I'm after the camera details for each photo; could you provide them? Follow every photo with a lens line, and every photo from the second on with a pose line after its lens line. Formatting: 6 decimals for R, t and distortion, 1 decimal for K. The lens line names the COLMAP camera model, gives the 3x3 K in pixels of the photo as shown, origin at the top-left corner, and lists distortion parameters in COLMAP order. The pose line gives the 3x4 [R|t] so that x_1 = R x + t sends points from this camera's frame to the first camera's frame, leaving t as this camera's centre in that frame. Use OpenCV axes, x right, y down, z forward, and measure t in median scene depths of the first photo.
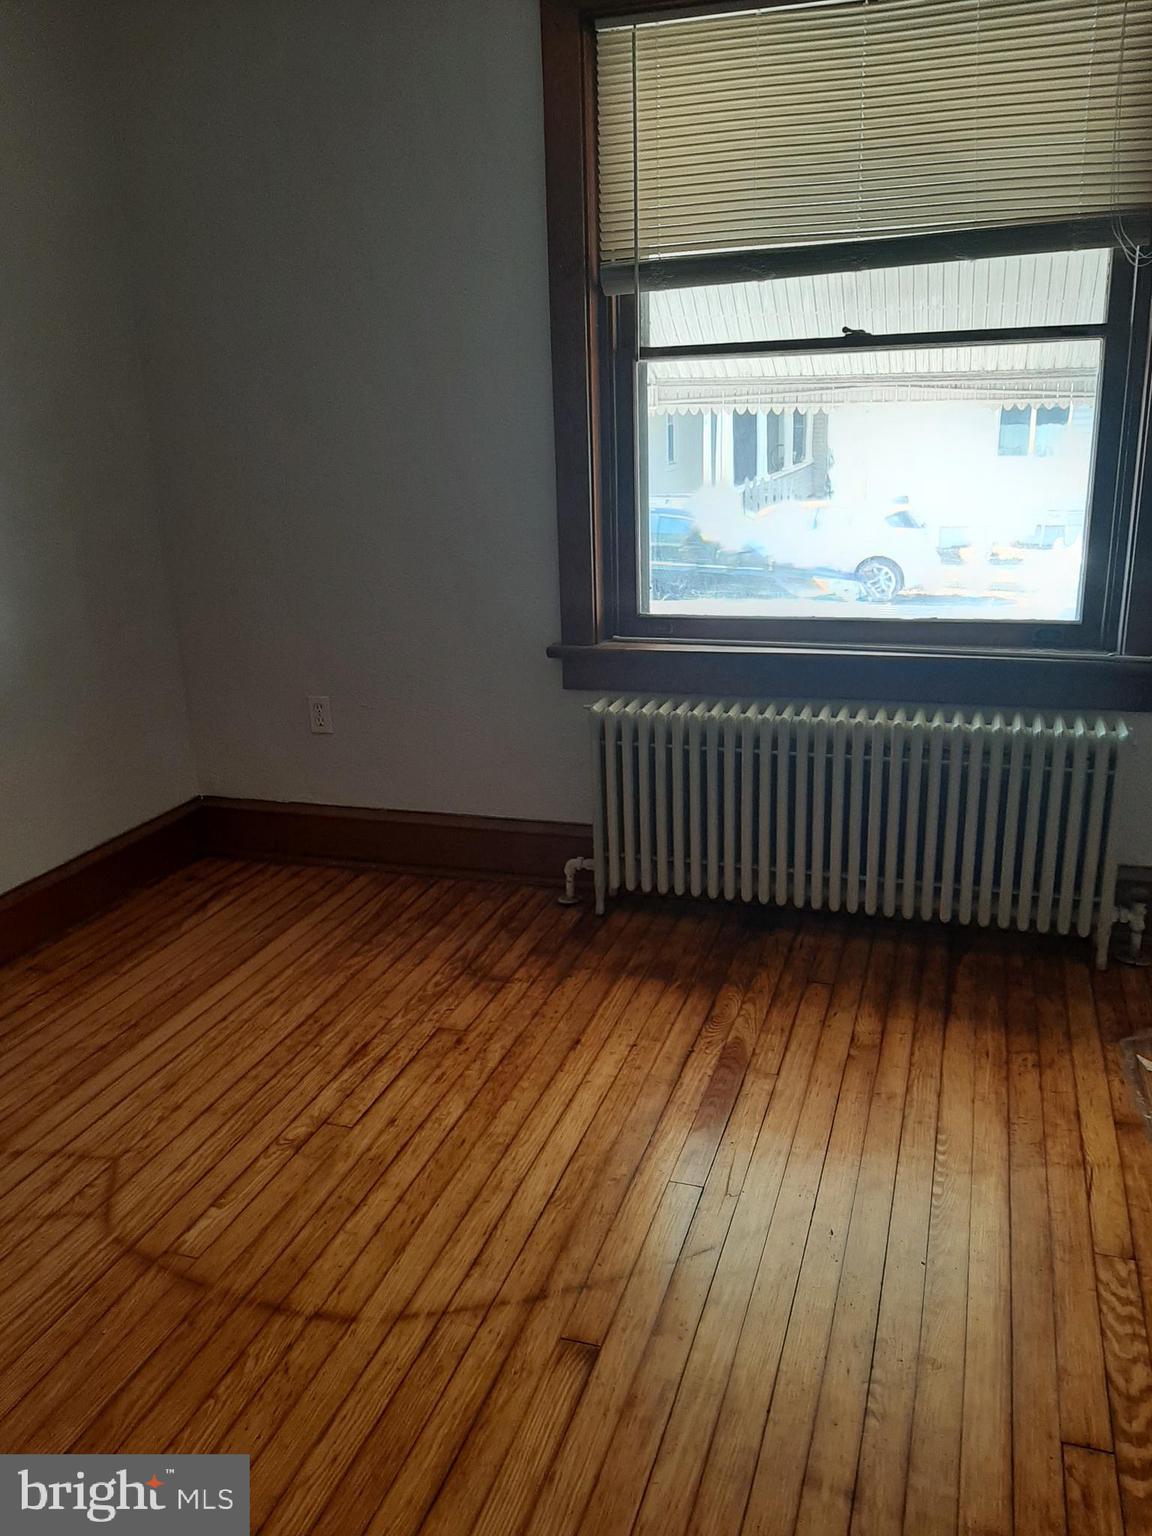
lens RADIAL K [[1176.7, 0, 578.8], [0, 1176.7, 767.2], [0, 0, 1]] dist [0.022541, -0.010331]
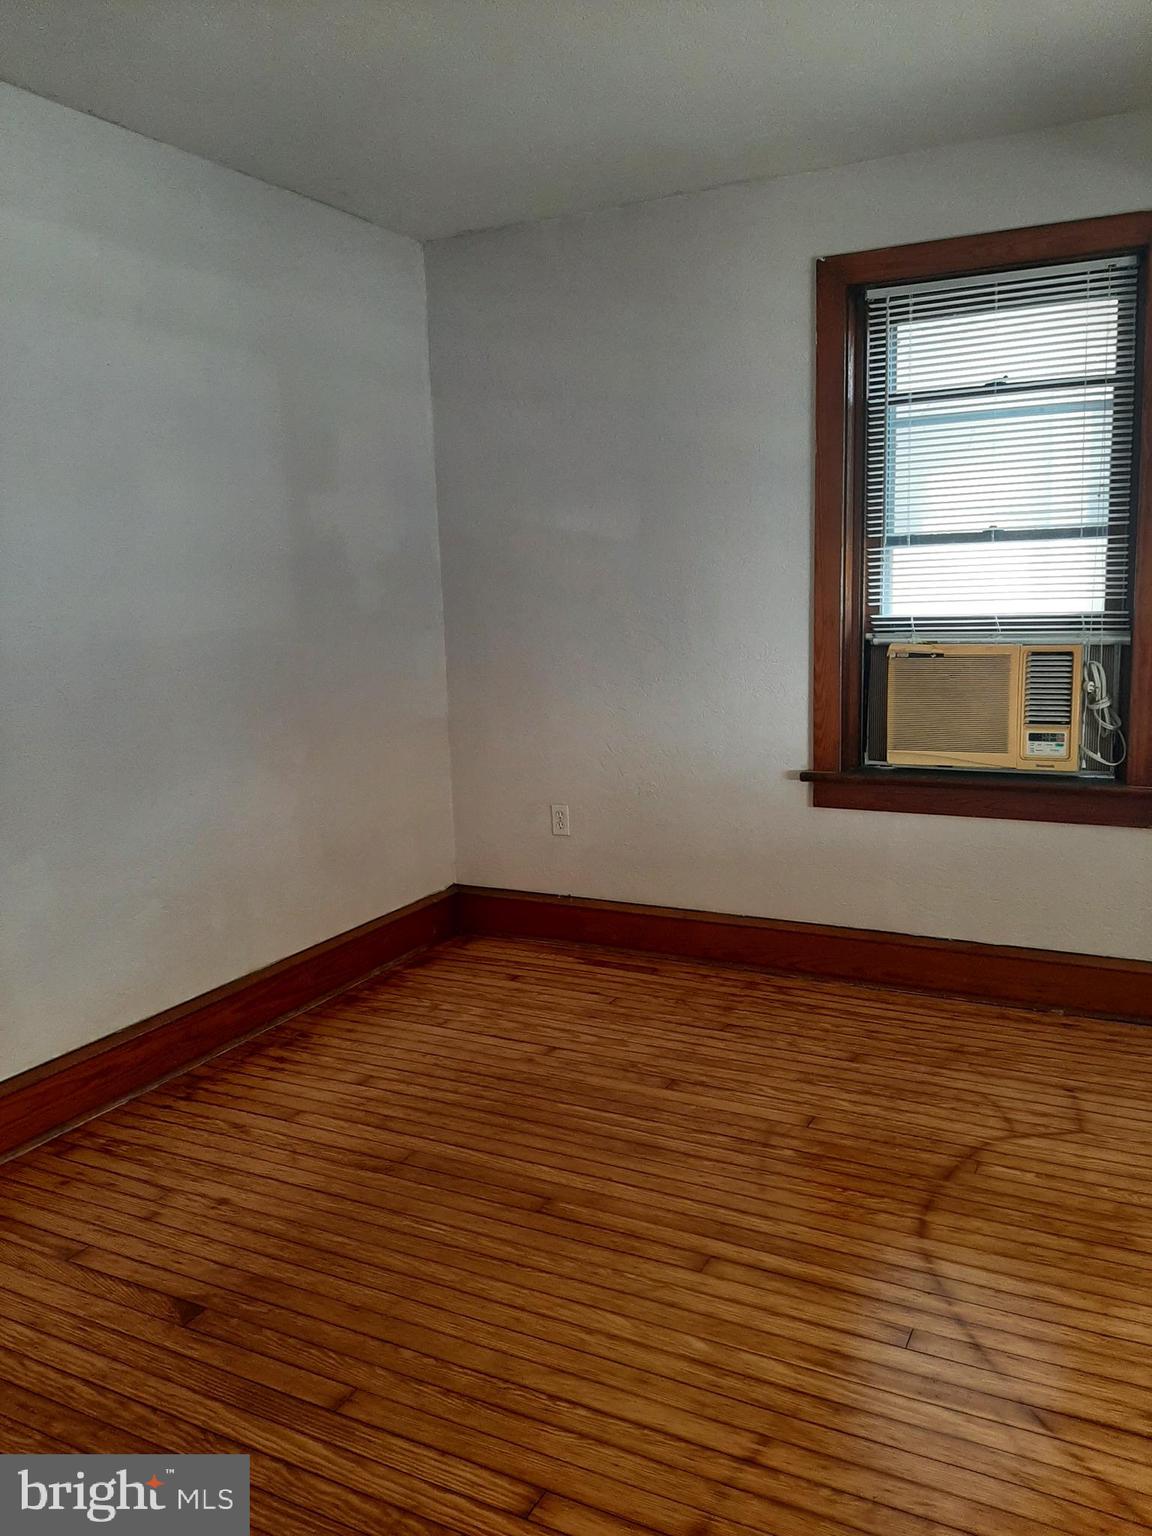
lens RADIAL K [[1176.7, 0, 576.3], [0, 1176.7, 769.5], [0, 0, 1]] dist [0.022541, -0.010331]
pose [[-0.149999, 0.185618, -0.971106, 1.036210], [-0.255770, 0.941497, 0.219465, -0.212951], [0.955030, 0.281299, -0.093748, 0.597444]]
